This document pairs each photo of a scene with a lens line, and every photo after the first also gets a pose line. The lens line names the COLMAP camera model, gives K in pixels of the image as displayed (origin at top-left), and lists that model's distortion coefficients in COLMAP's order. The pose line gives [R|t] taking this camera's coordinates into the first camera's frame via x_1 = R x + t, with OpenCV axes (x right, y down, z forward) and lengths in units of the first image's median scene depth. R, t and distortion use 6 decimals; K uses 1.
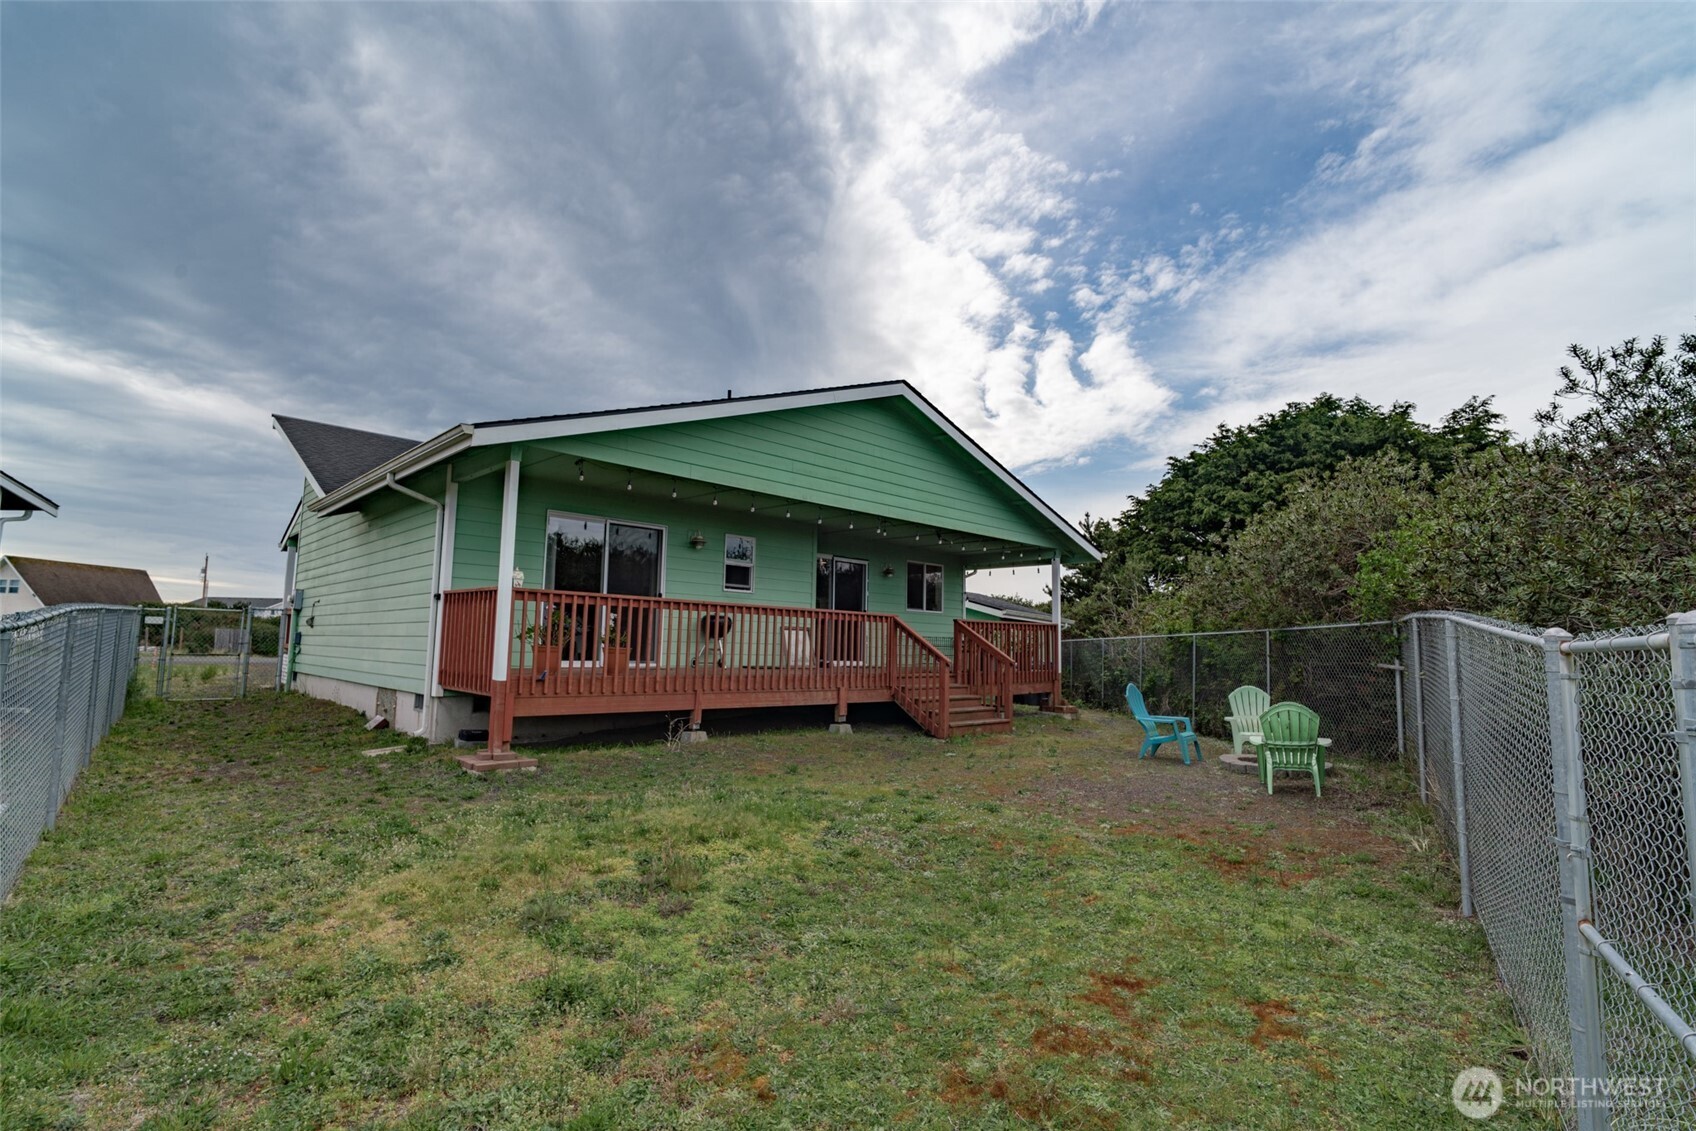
lens RADIAL K [[793.5, 0, 845.6], [0, 793.5, 567.2], [0, 0, 1]] dist [-0.020040, 0.009982]
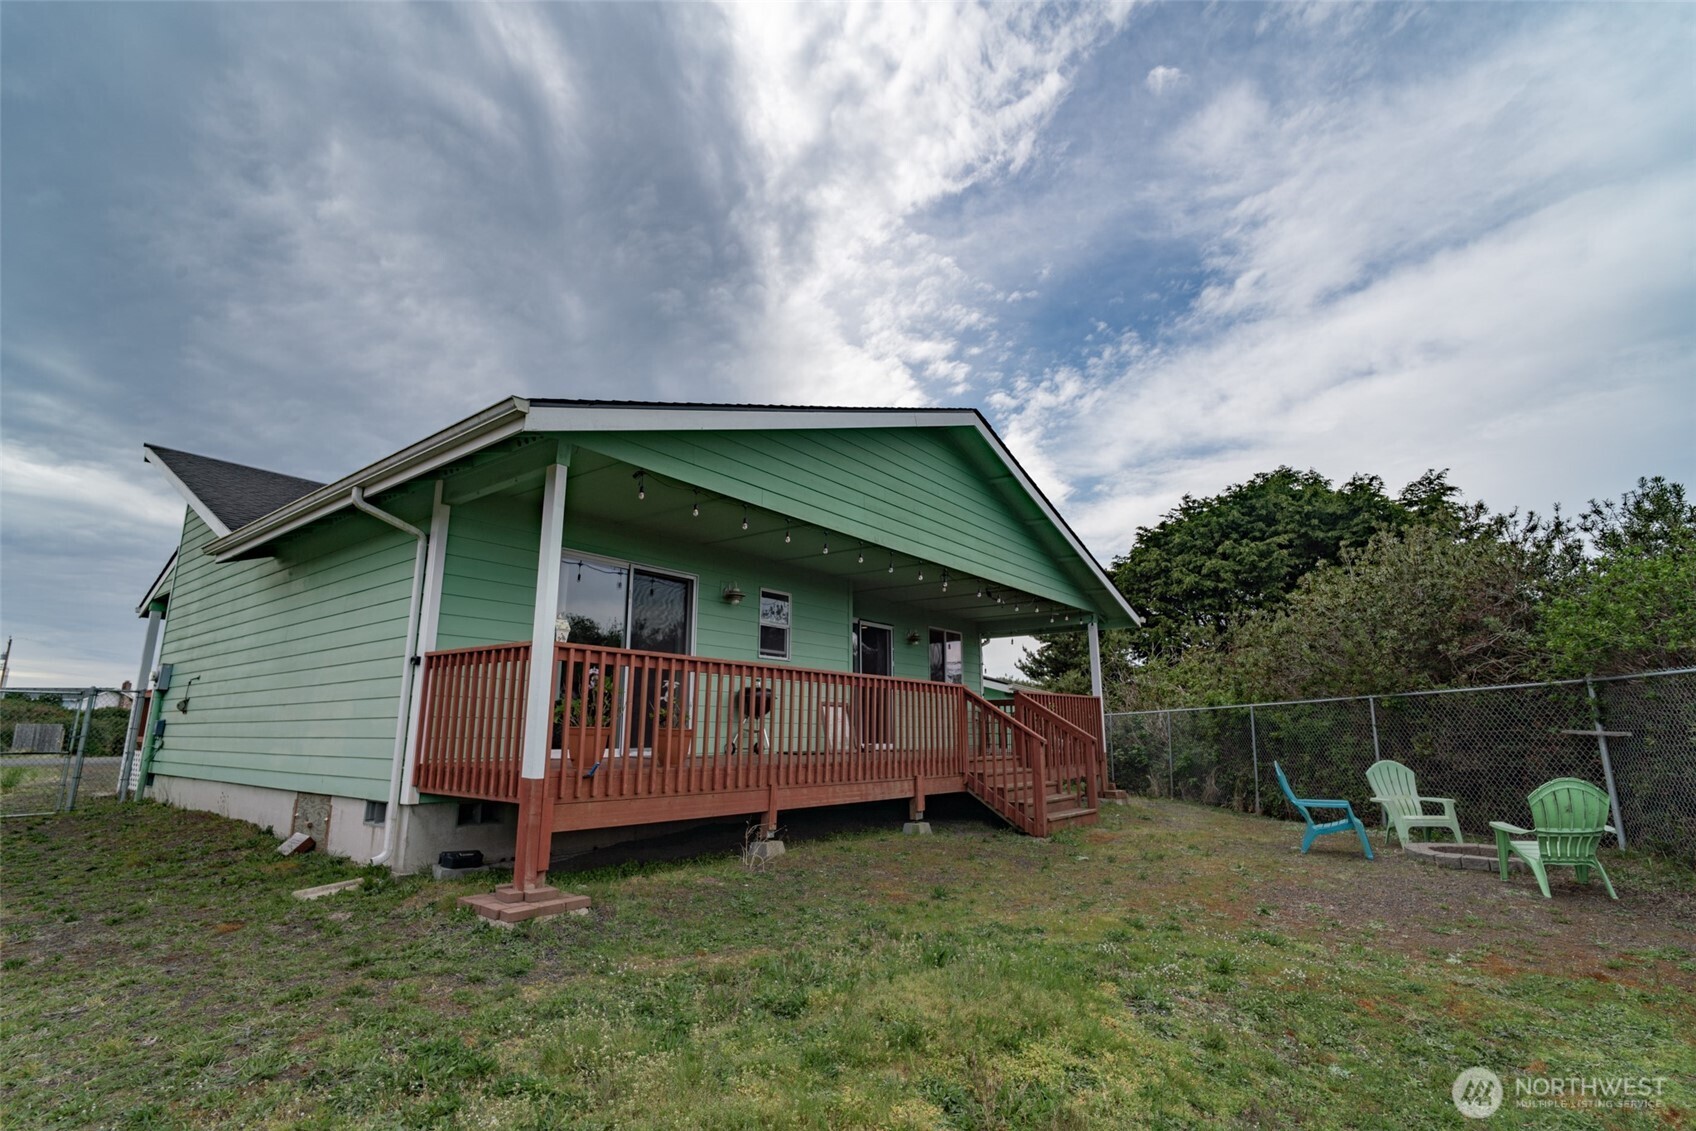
lens RADIAL K [[793.5, 0, 845.6], [0, 793.5, 567.2], [0, 0, 1]] dist [-0.020040, 0.009982]
pose [[0.991127, 0.007688, 0.132696, -0.178088], [0.006289, 0.994496, -0.104588, 0.023681], [-0.132770, 0.104495, 0.985623, 0.186178]]
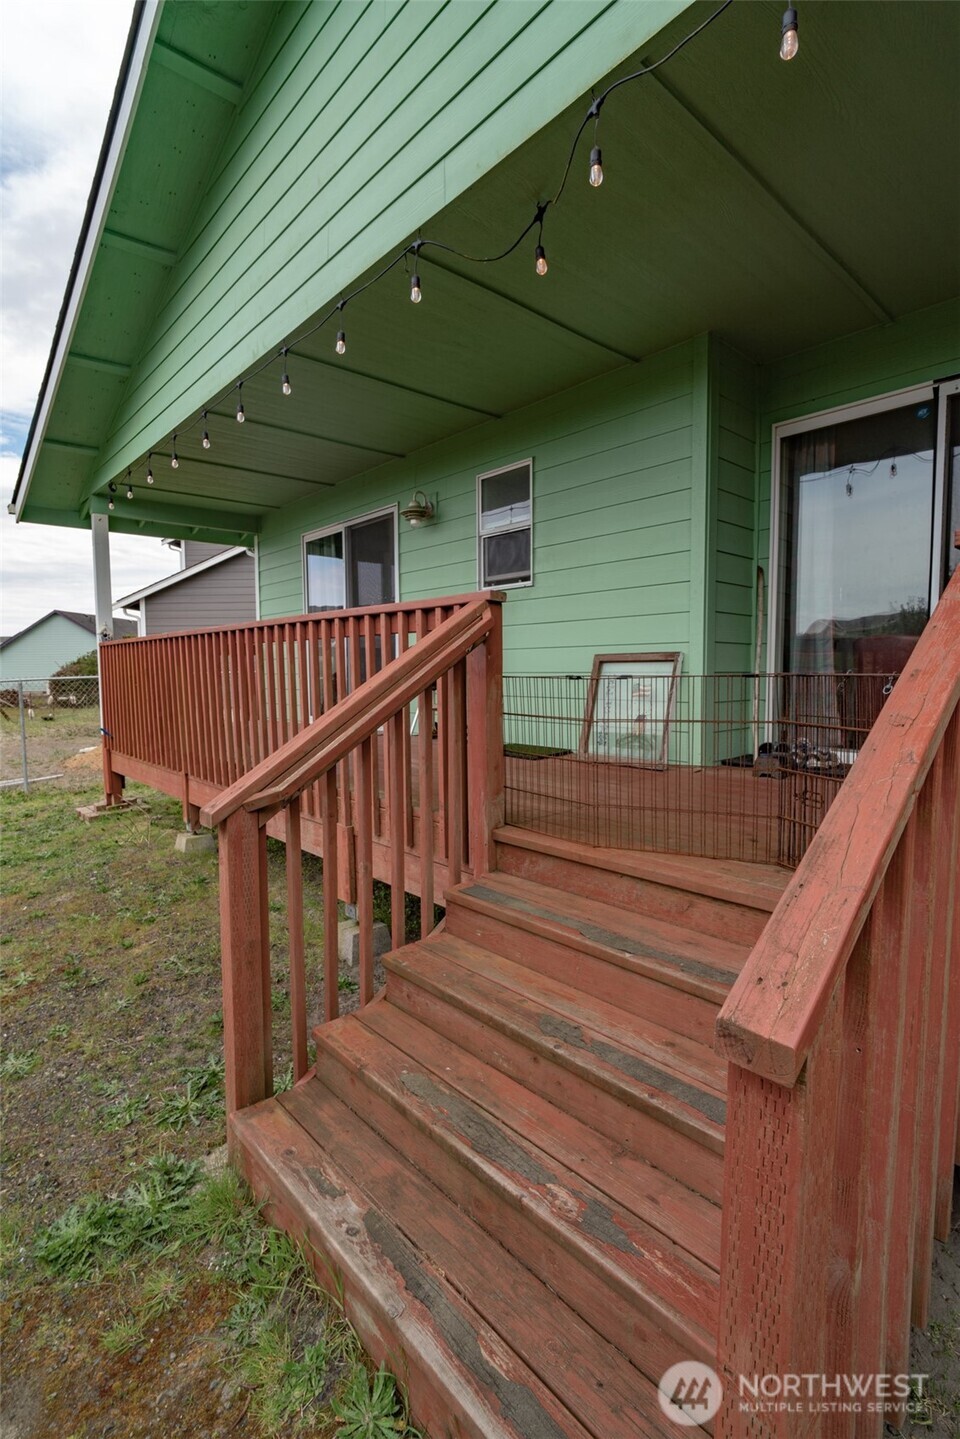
lens RADIAL K [[673.2, 0, 479.5], [0, 673.2, 722.1], [0, 0, 1]] dist [-0.020040, 0.009982]
pose [[-0.033593, 0.052662, -0.998047, 0.279562], [0.106458, 0.993118, 0.048819, 0.093469], [0.993750, -0.104611, -0.038968, 1.039986]]
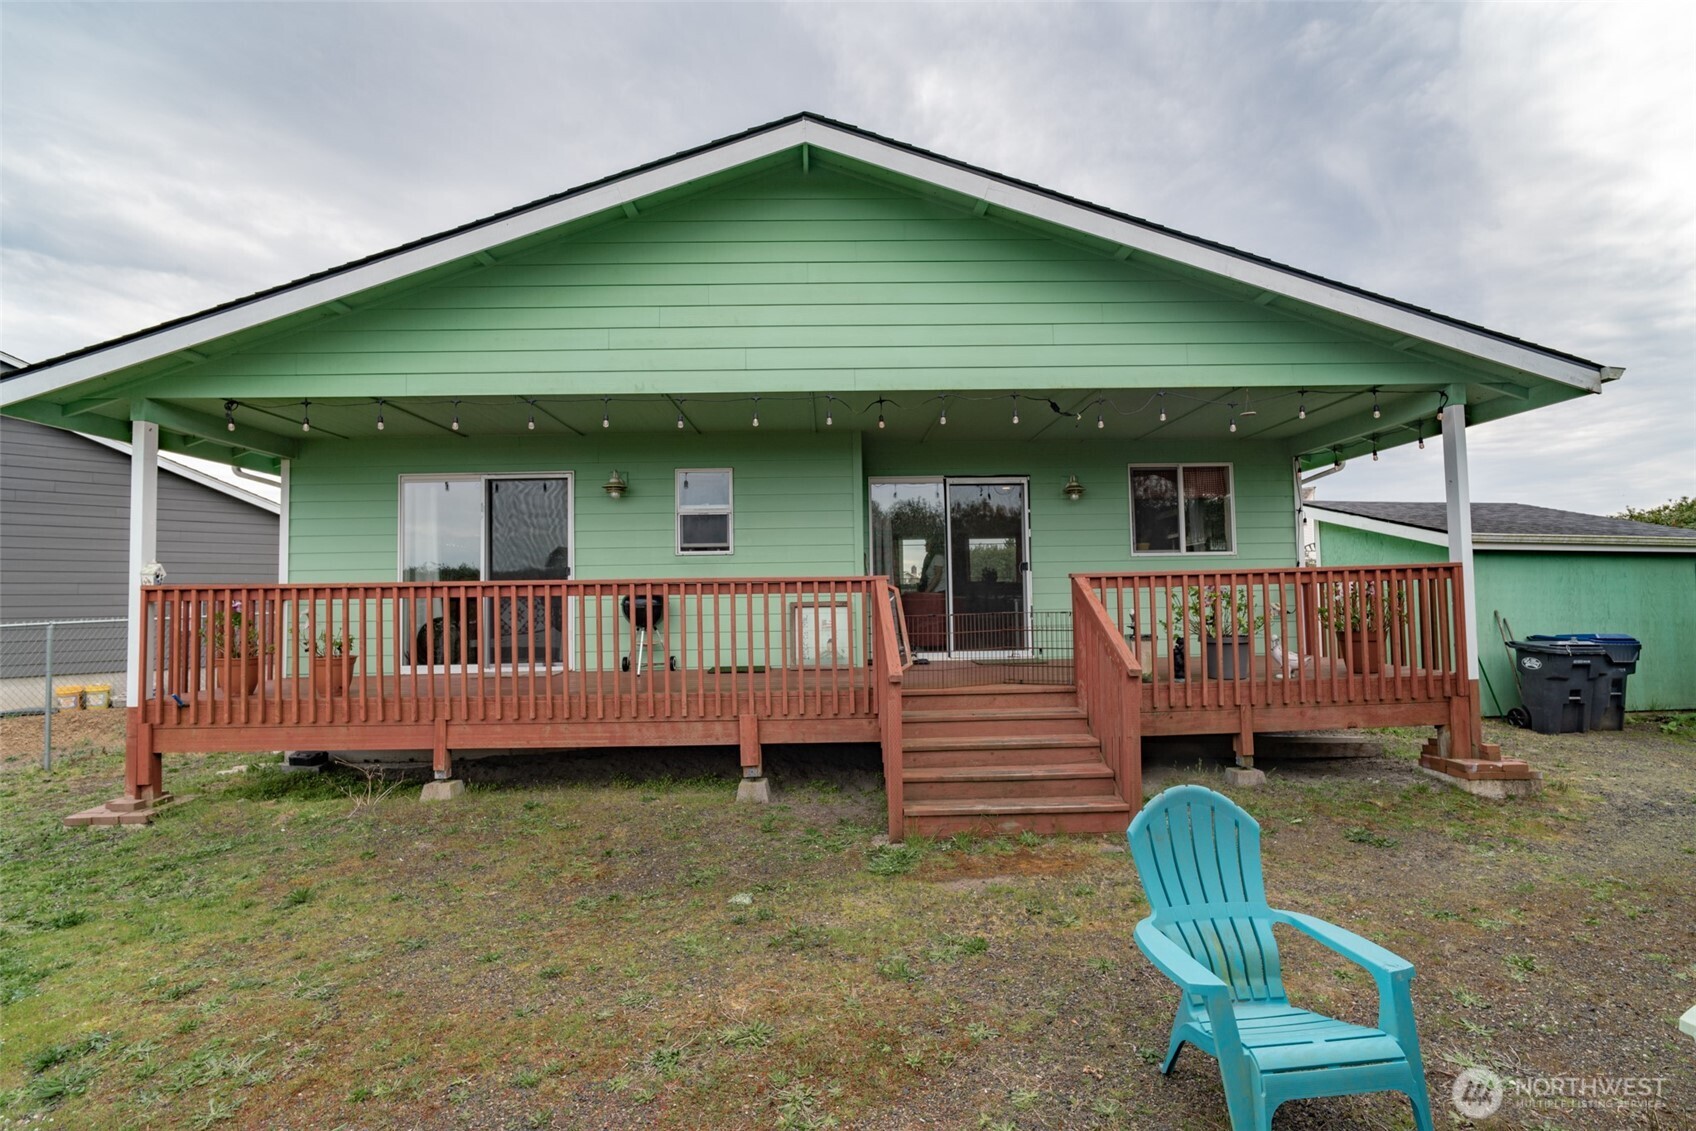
lens RADIAL K [[787.7, 0, 848.5], [0, 787.7, 569.1], [0, 0, 1]] dist [-0.017643, 0.009318]
pose [[0.730444, -0.064055, -0.679962, 0.409200], [0.103253, 0.994506, 0.017232, 0.045563], [0.675122, -0.082795, 0.733045, 0.624306]]
